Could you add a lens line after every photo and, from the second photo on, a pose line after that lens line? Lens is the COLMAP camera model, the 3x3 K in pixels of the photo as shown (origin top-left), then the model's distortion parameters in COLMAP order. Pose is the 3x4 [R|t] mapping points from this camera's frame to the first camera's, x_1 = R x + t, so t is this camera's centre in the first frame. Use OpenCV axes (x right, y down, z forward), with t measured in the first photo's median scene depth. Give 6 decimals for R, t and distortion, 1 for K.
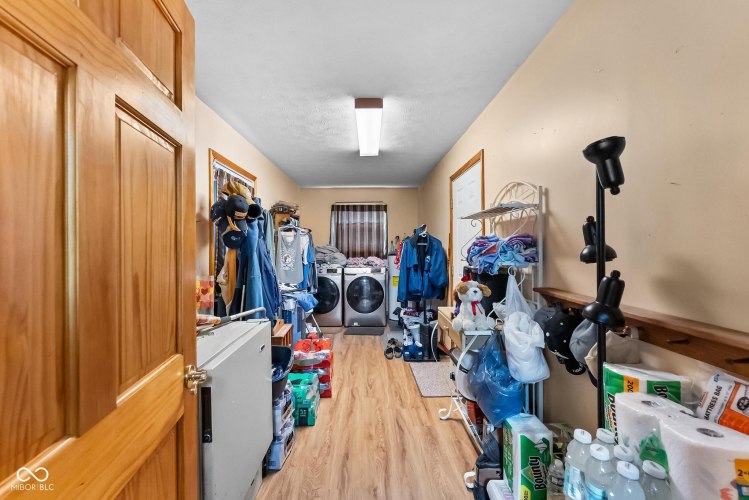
lens RADIAL K [[291.4, 0, 371.8], [0, 291.4, 248.7], [0, 0, 1]] dist [-0.001632, 0.000081]
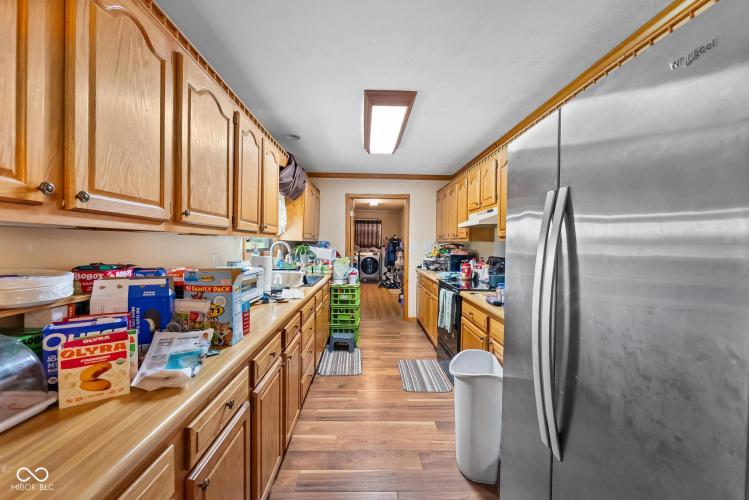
lens RADIAL K [[291.4, 0, 371.8], [0, 291.4, 248.7], [0, 0, 1]] dist [-0.001632, 0.000081]
pose [[0.999827, 0.017250, 0.006909, -0.022915], [-0.017353, 0.999734, 0.015222, 0.005906], [-0.006644, -0.015339, 0.999860, -0.997703]]
